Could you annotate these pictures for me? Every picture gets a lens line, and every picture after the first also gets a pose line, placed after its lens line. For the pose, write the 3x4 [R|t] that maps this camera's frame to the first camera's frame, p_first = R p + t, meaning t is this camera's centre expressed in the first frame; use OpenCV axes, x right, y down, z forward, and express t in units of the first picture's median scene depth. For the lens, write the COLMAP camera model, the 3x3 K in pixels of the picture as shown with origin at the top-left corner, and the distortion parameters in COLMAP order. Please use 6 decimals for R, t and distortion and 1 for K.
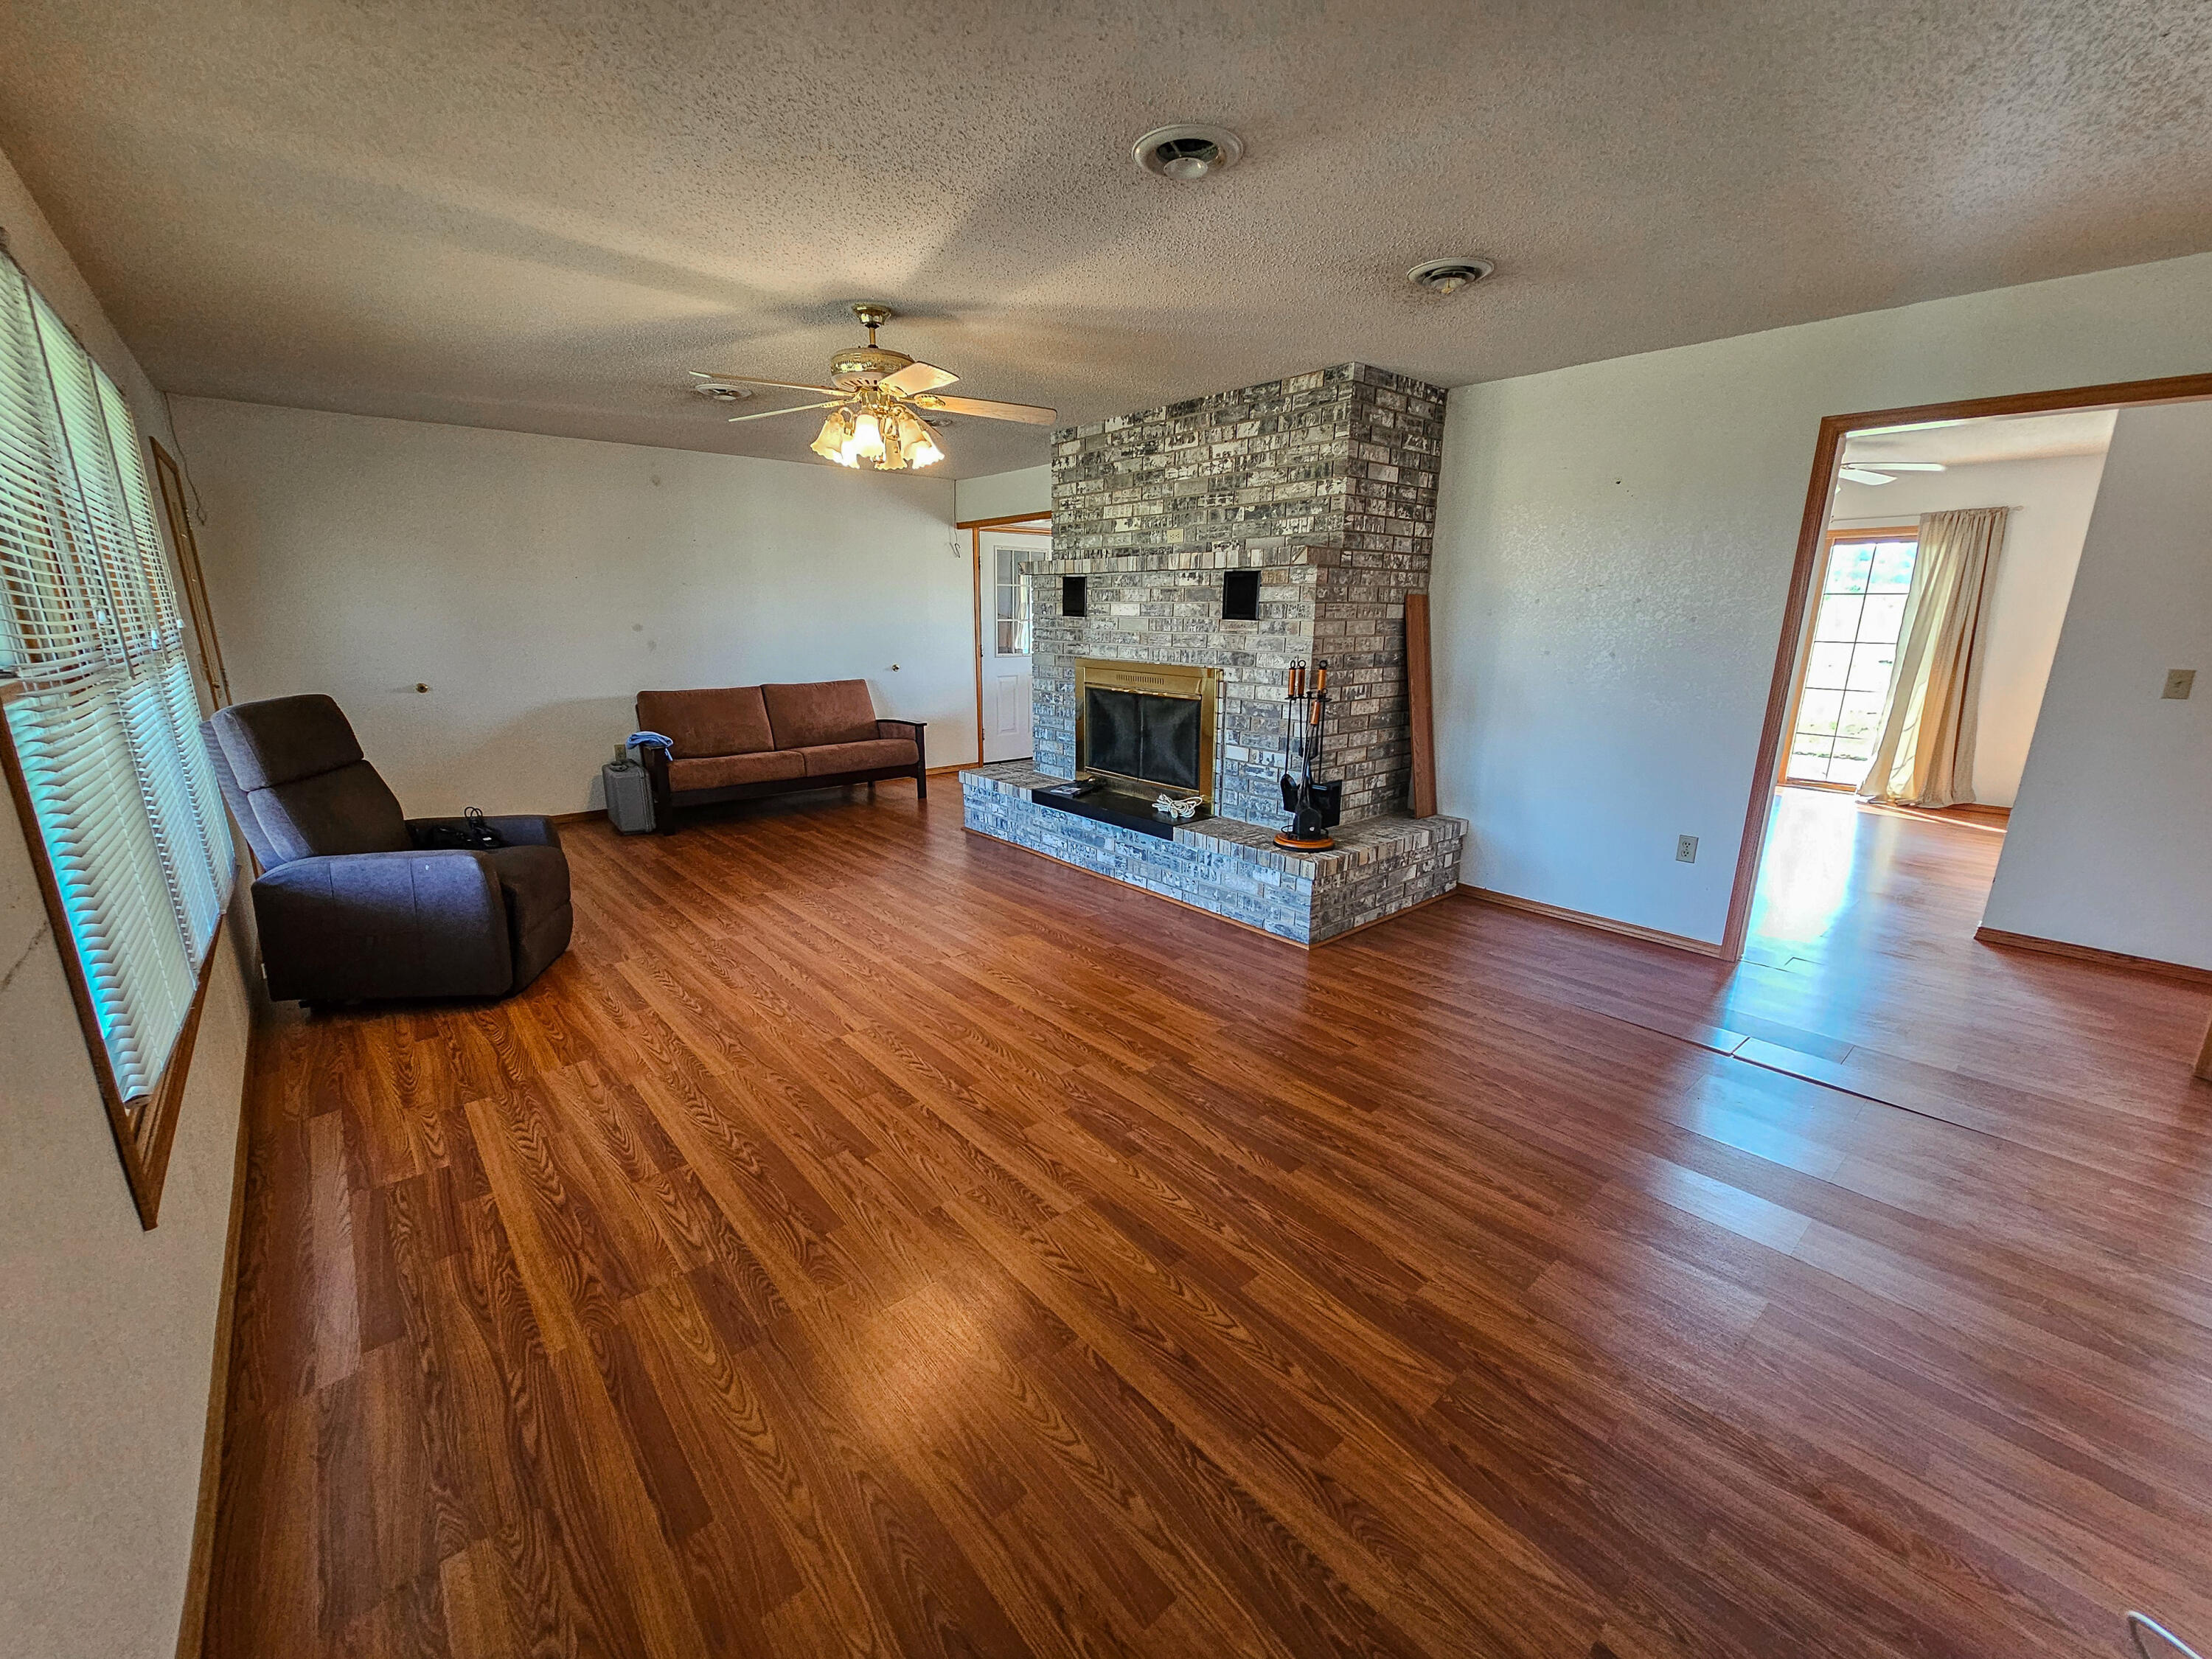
lens RADIAL K [[901.5, 0, 1093.9], [0, 901.5, 839.1], [0, 0, 1]] dist [0.001107, -0.000013]
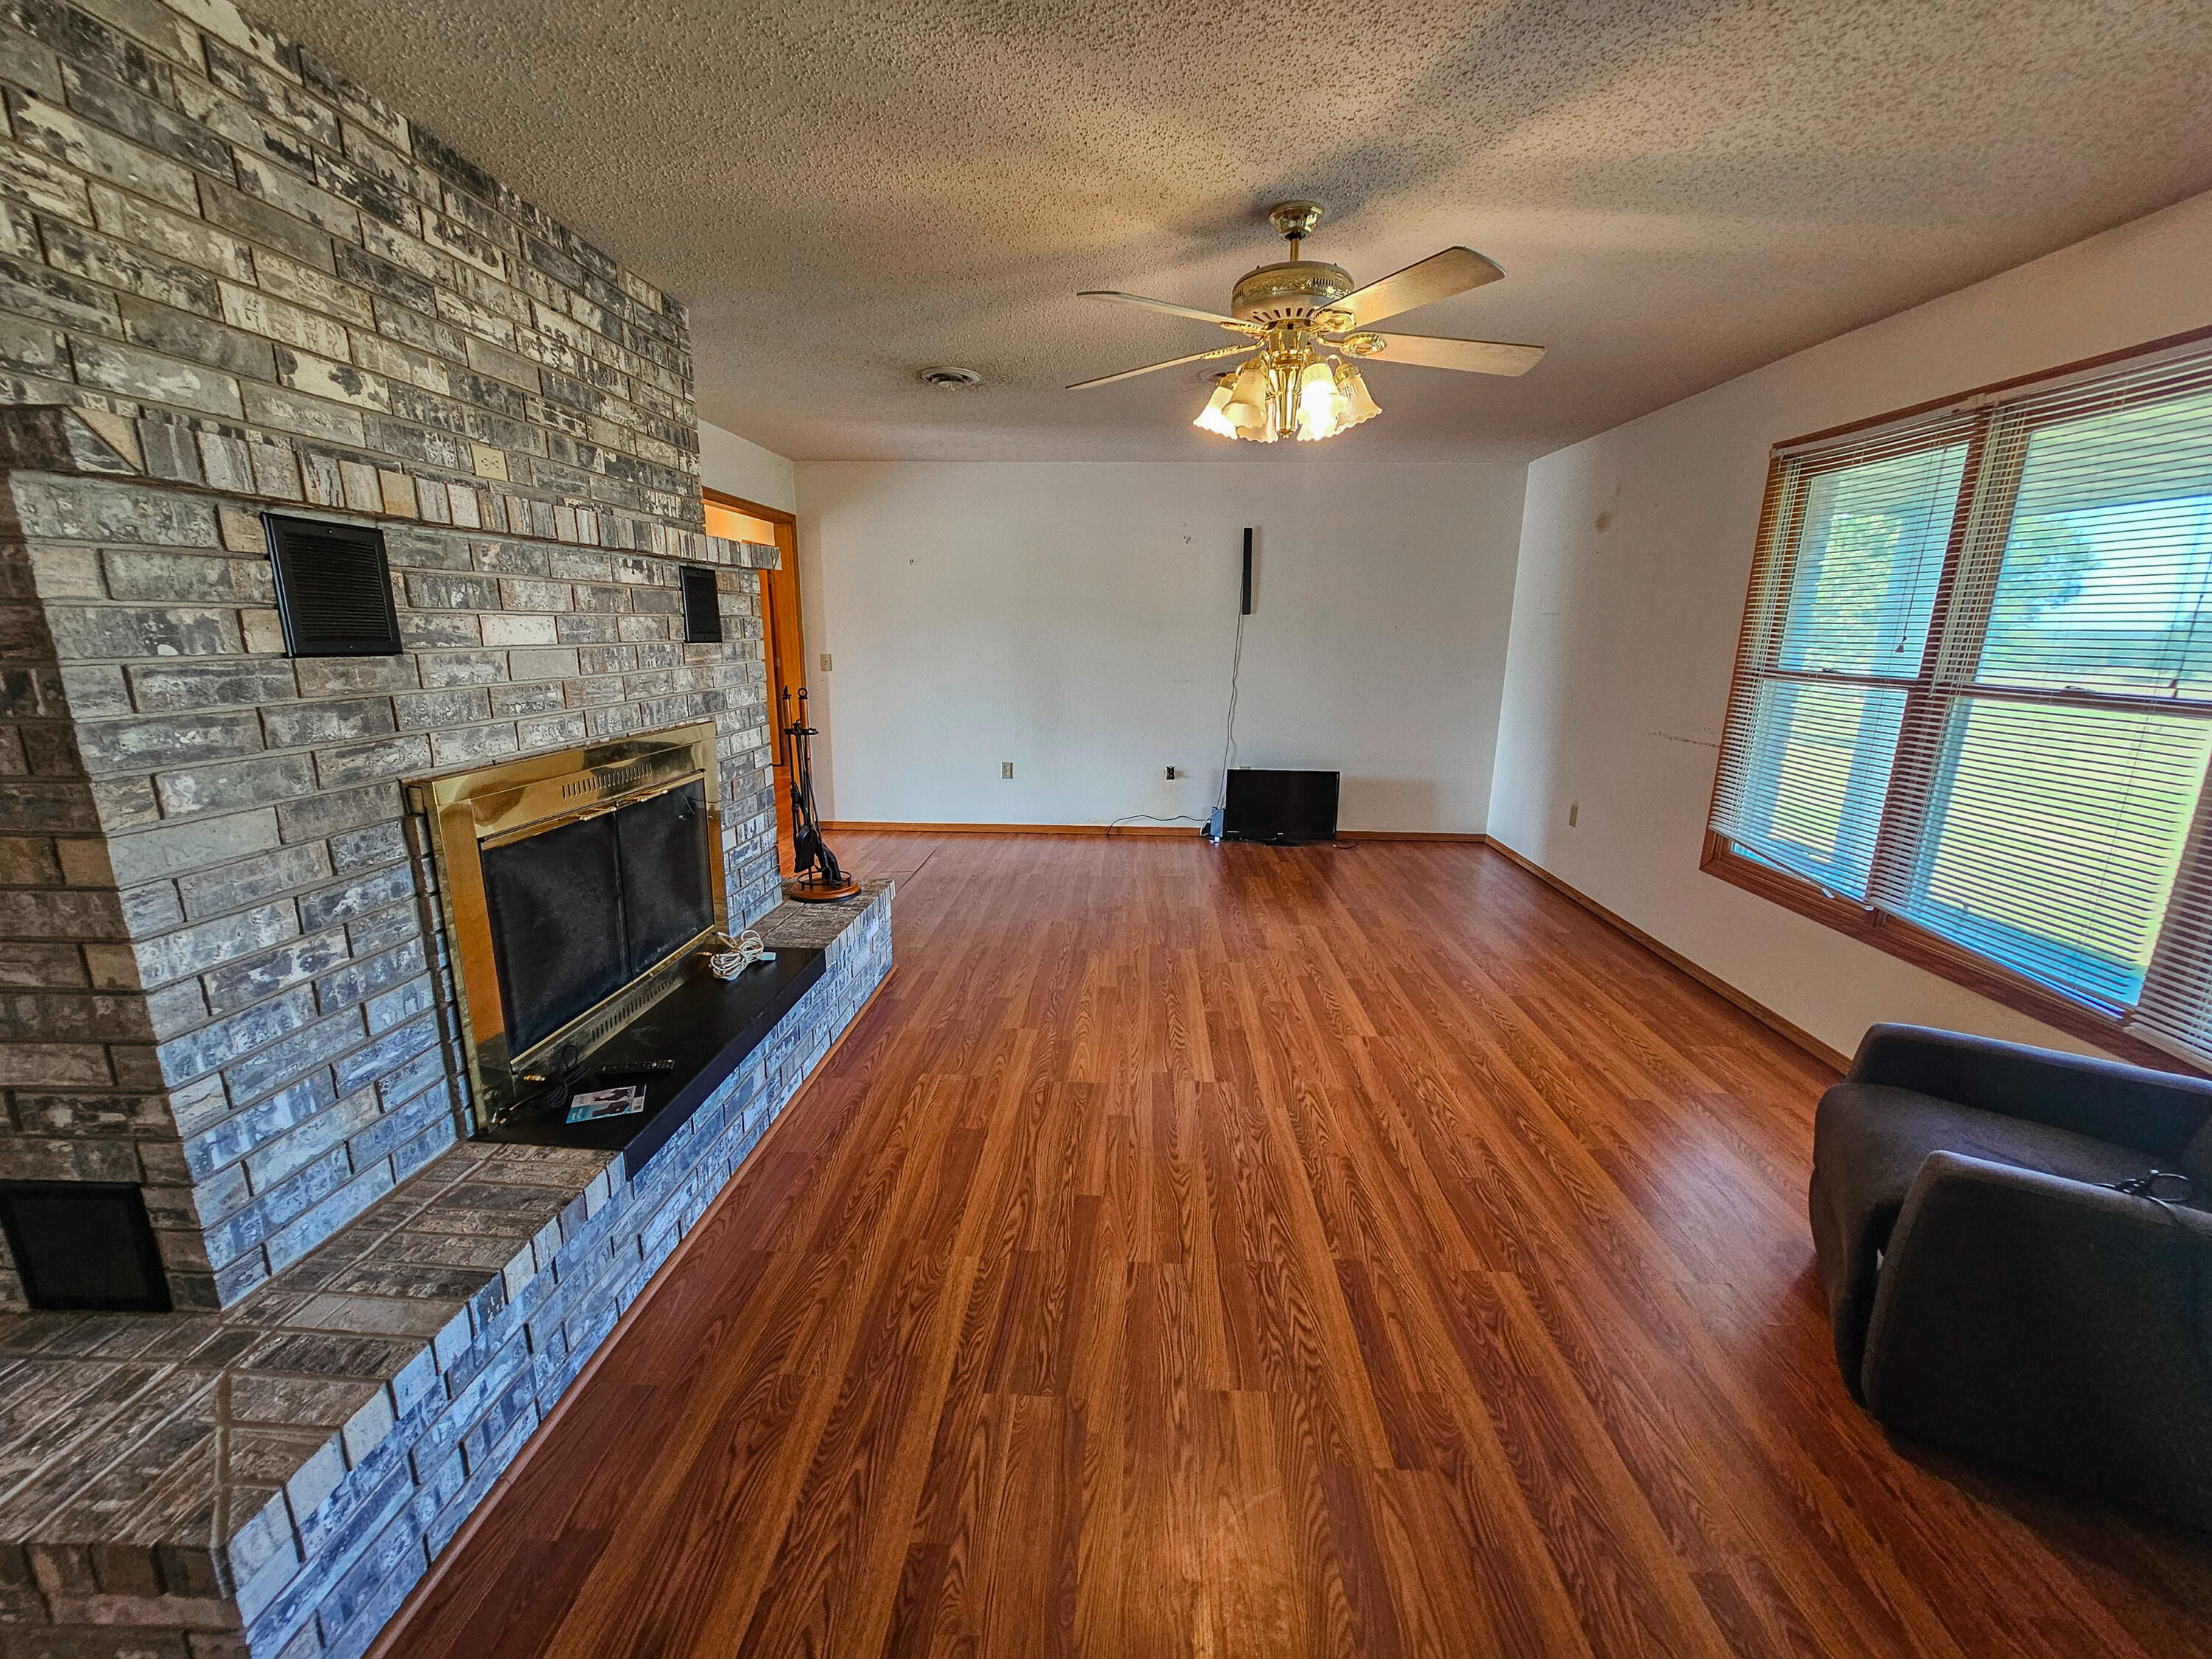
lens RADIAL K [[901.5, 0, 1098.0], [0, 901.5, 842.5], [0, 0, 1]] dist [0.001107, -0.000013]
pose [[-0.727152, -0.174713, 0.663872, -0.497715], [0.157137, 0.899032, 0.408717, -0.331696], [-0.668250, 0.401518, -0.626279, 1.262995]]
